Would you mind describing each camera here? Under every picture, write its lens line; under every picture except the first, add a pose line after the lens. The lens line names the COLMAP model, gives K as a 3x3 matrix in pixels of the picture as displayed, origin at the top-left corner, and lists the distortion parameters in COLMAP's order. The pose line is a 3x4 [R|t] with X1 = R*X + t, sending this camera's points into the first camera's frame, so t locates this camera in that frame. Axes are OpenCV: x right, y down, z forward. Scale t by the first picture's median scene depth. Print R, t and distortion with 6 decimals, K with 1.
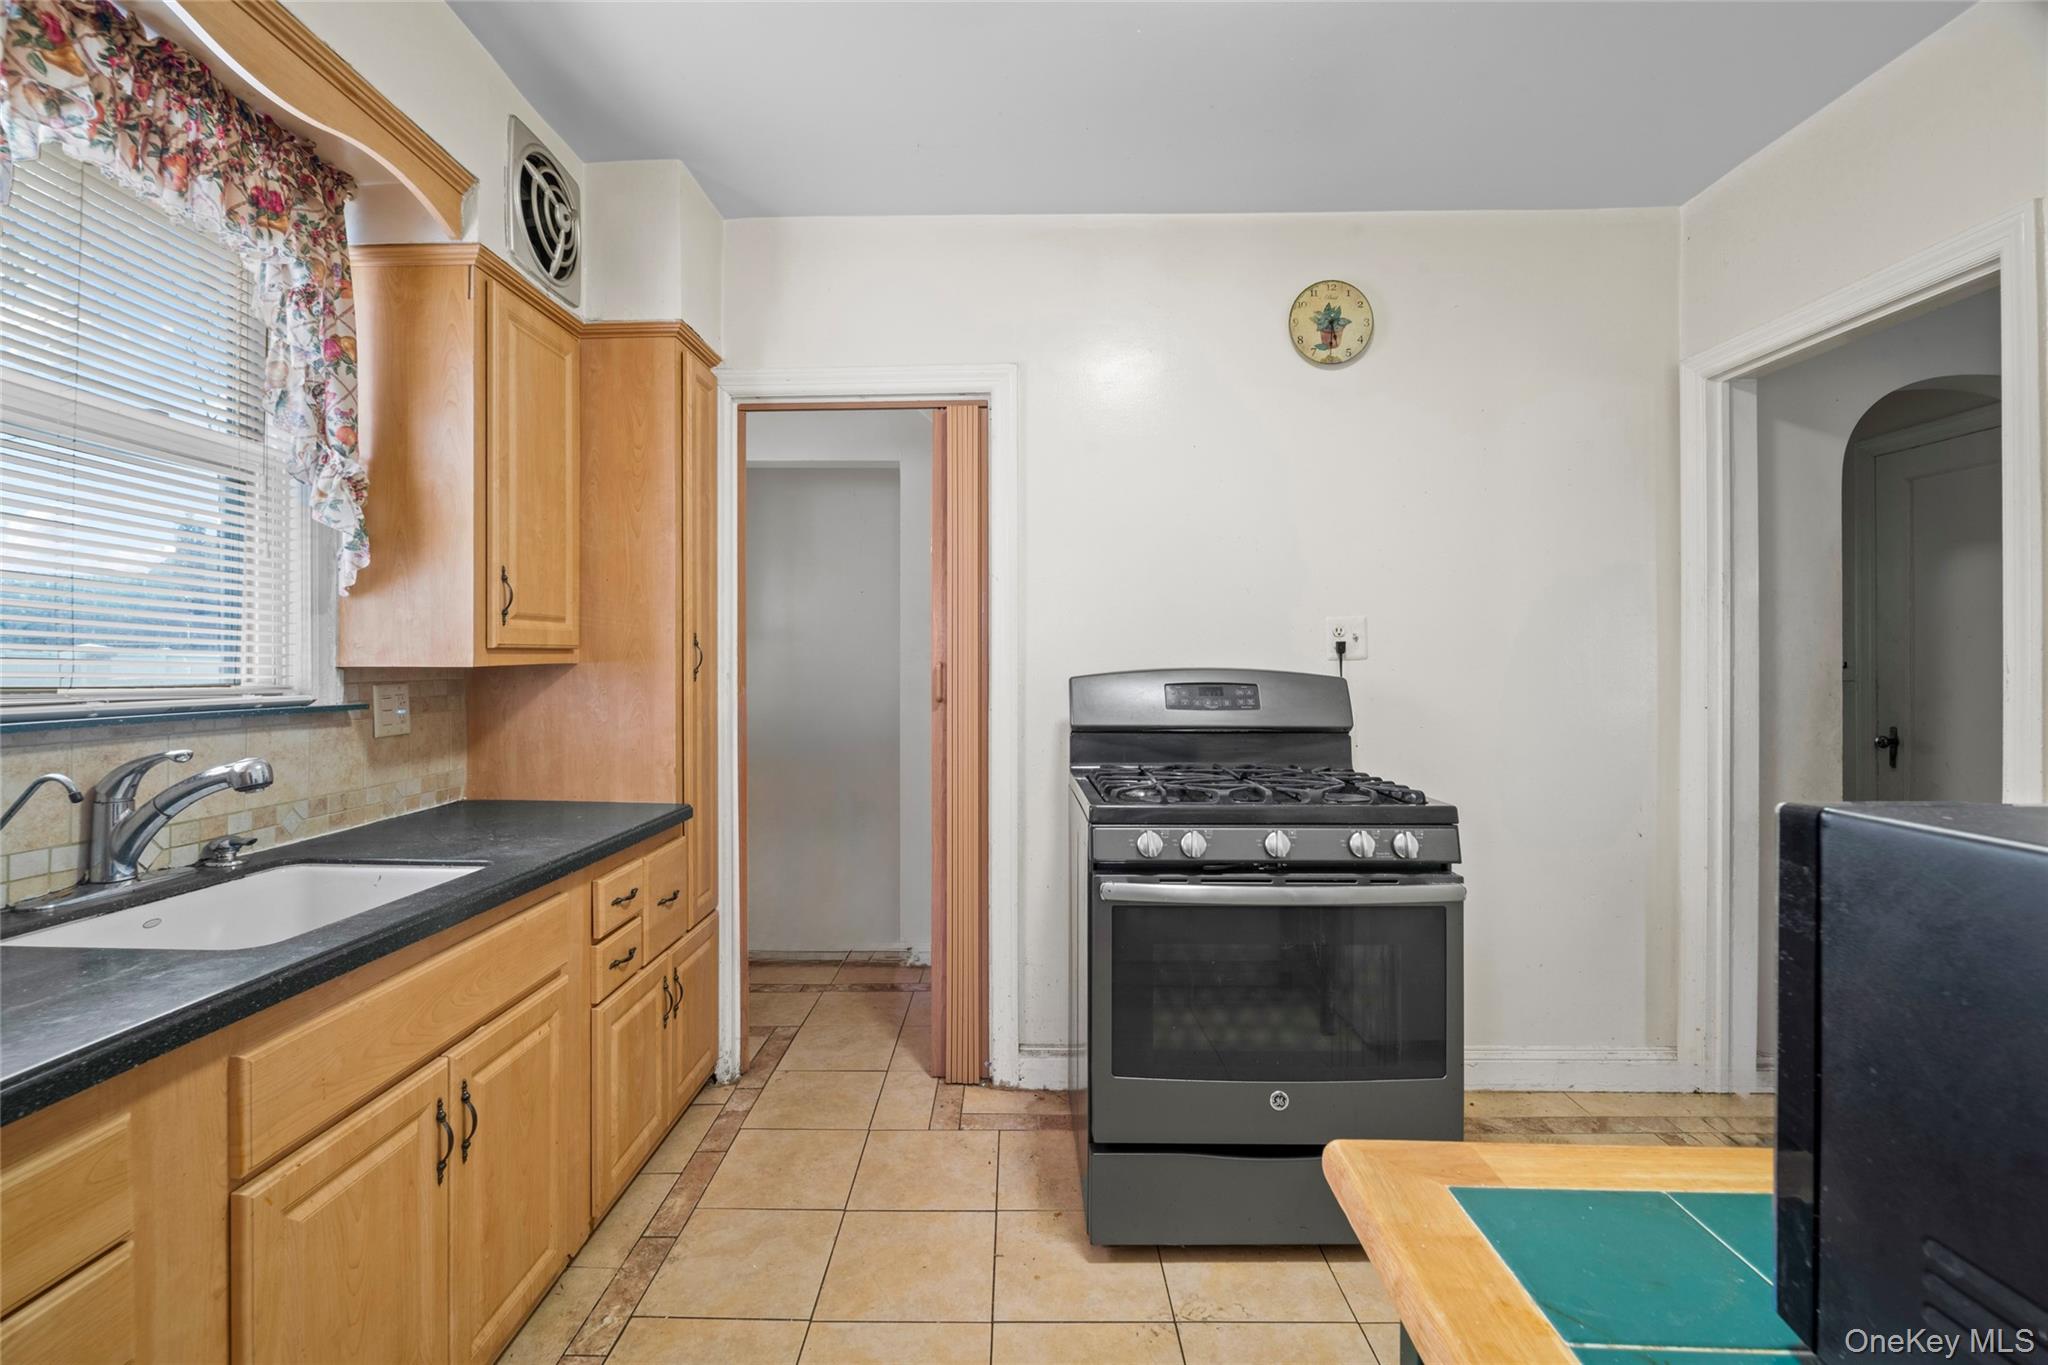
lens RADIAL K [[899.2, 0, 1001.8], [0, 899.2, 653.5], [0, 0, 1]] dist [-0.008999, -0.001492]
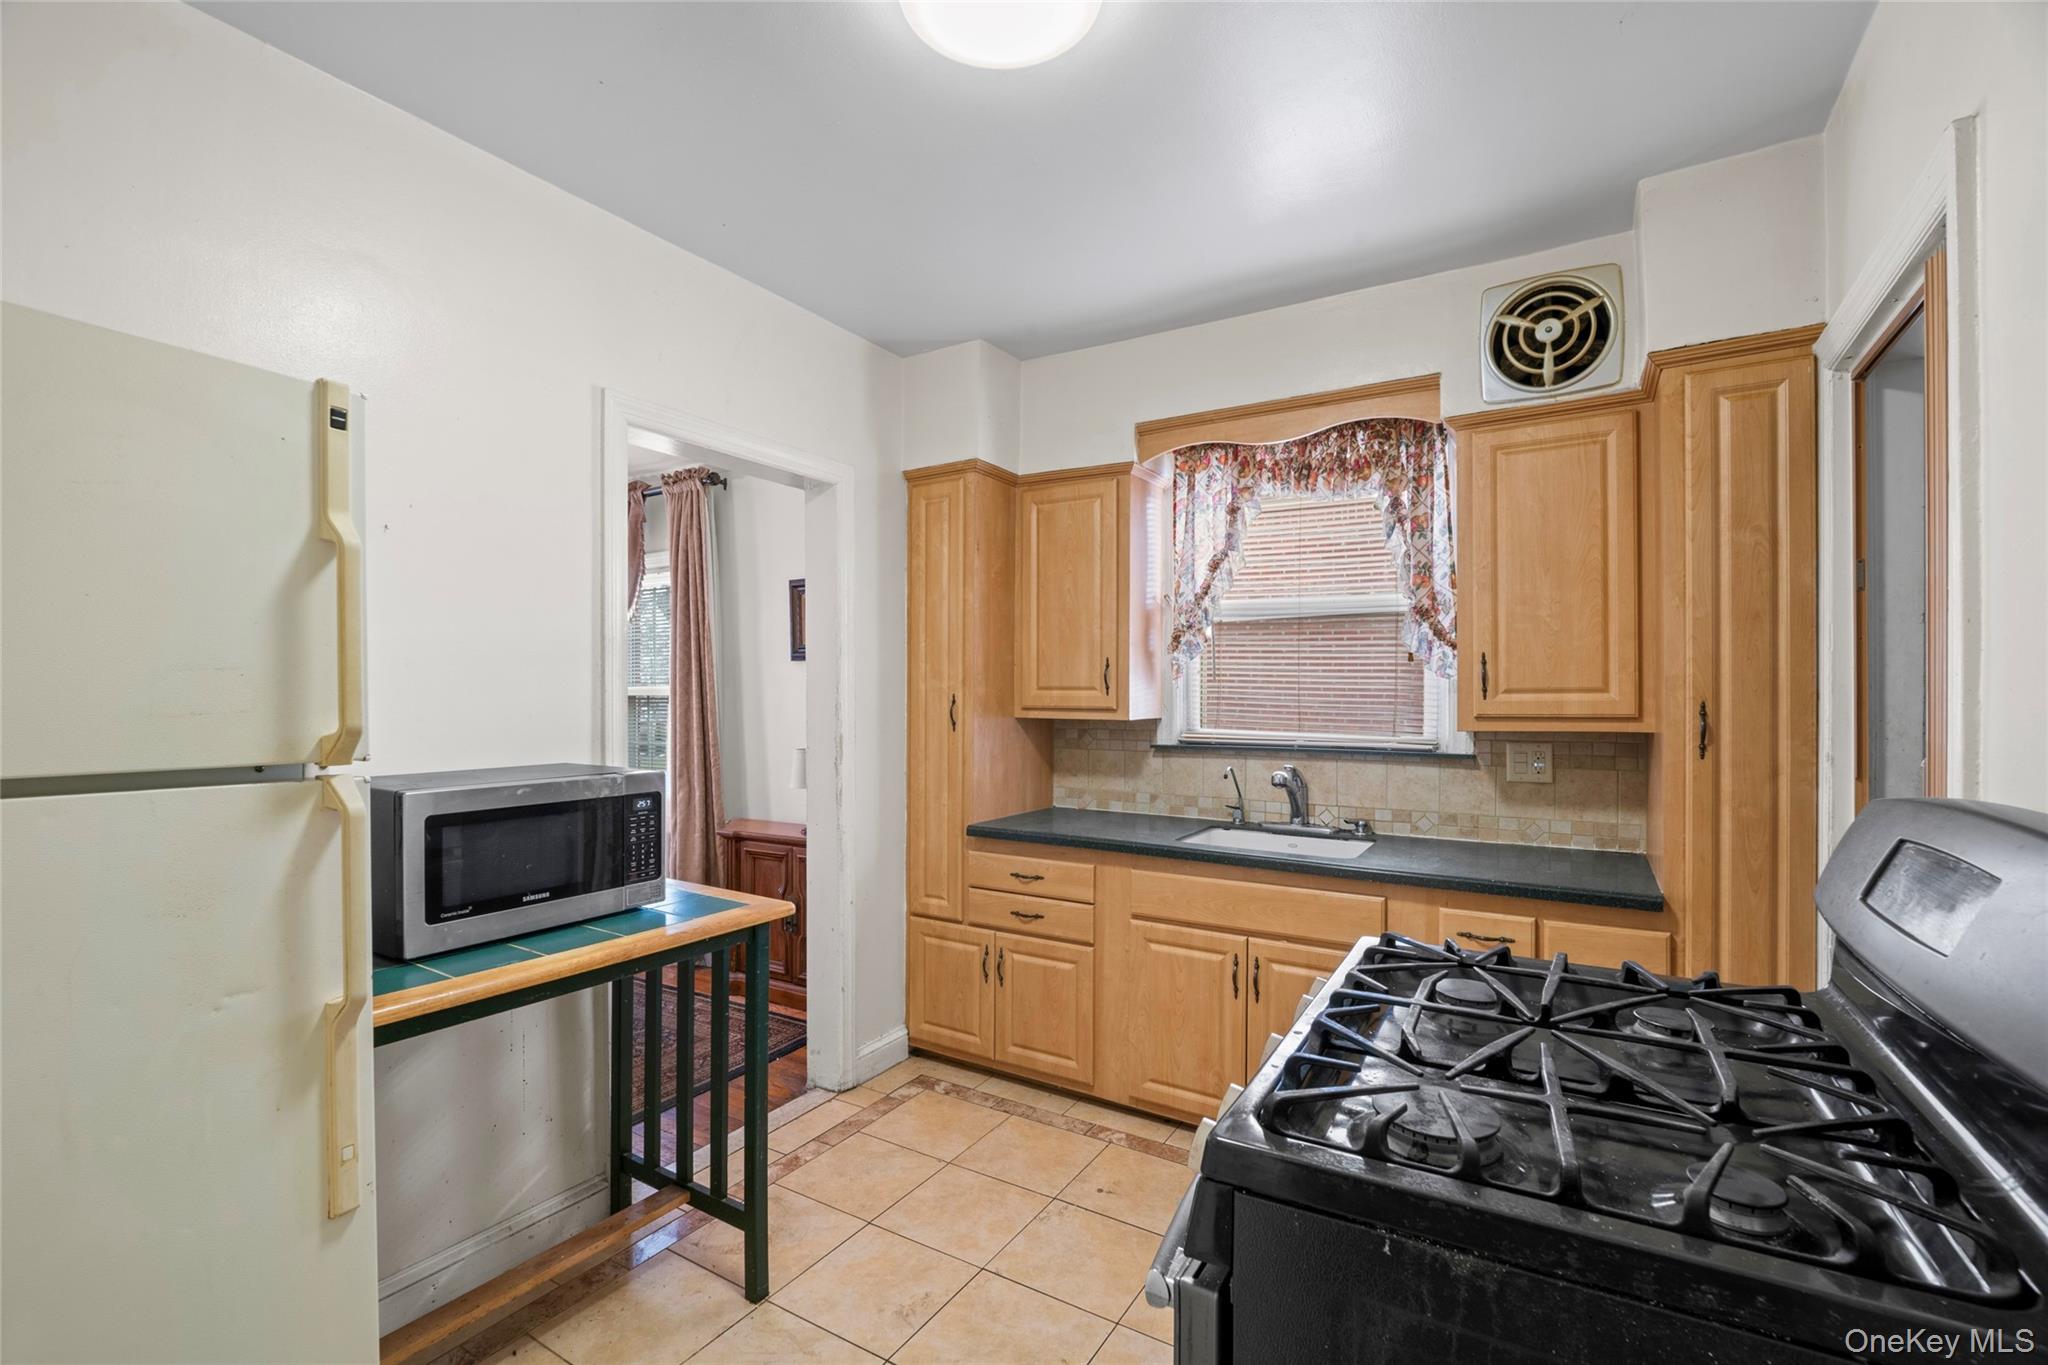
lens RADIAL K [[899.2, 0, 1021.0], [0, 899.2, 697.8], [0, 0, 1]] dist [-0.008999, -0.001492]
pose [[-0.500218, -0.000290, -0.865900, 0.900589], [0.004438, 0.999986, -0.002898, -0.033977], [0.865888, -0.005292, -0.500209, 1.110386]]
